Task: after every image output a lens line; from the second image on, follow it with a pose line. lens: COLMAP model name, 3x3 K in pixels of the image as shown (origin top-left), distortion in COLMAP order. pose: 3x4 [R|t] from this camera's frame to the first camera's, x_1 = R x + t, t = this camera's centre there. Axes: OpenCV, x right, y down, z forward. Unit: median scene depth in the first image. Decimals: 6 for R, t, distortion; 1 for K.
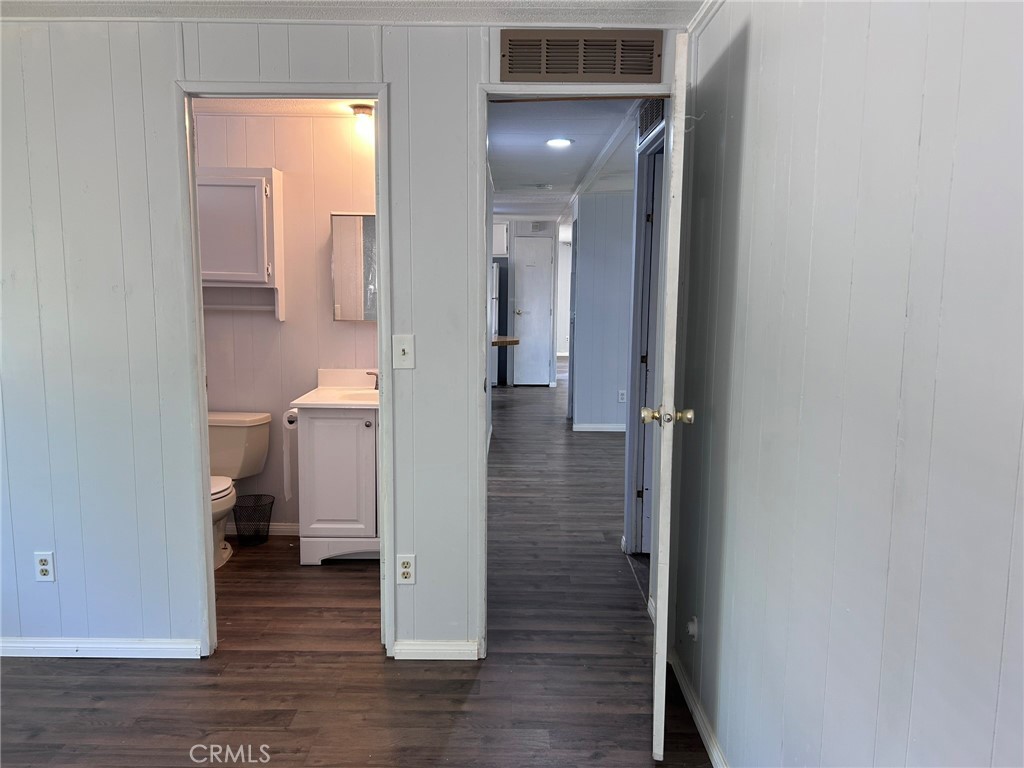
lens RADIAL K [[767.0, 0, 511.8], [0, 767.0, 383.3], [0, 0, 1]] dist [0.039694, -0.031021]
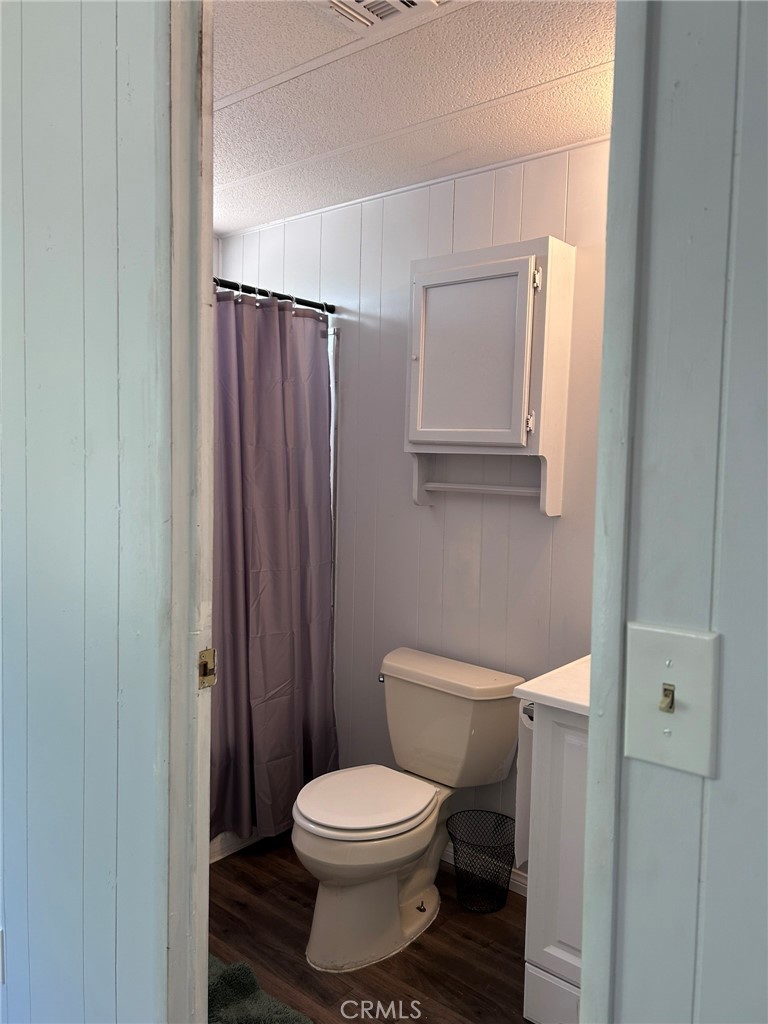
lens RADIAL K [[767.0, 0, 387.7], [0, 767.0, 512.3], [0, 0, 1]] dist [0.039694, -0.031021]
pose [[0.767110, 0.048326, -0.639693, -0.039553], [-0.090026, 0.995400, -0.032760, -0.057055], [0.635168, 0.082719, 0.767932, 0.521955]]
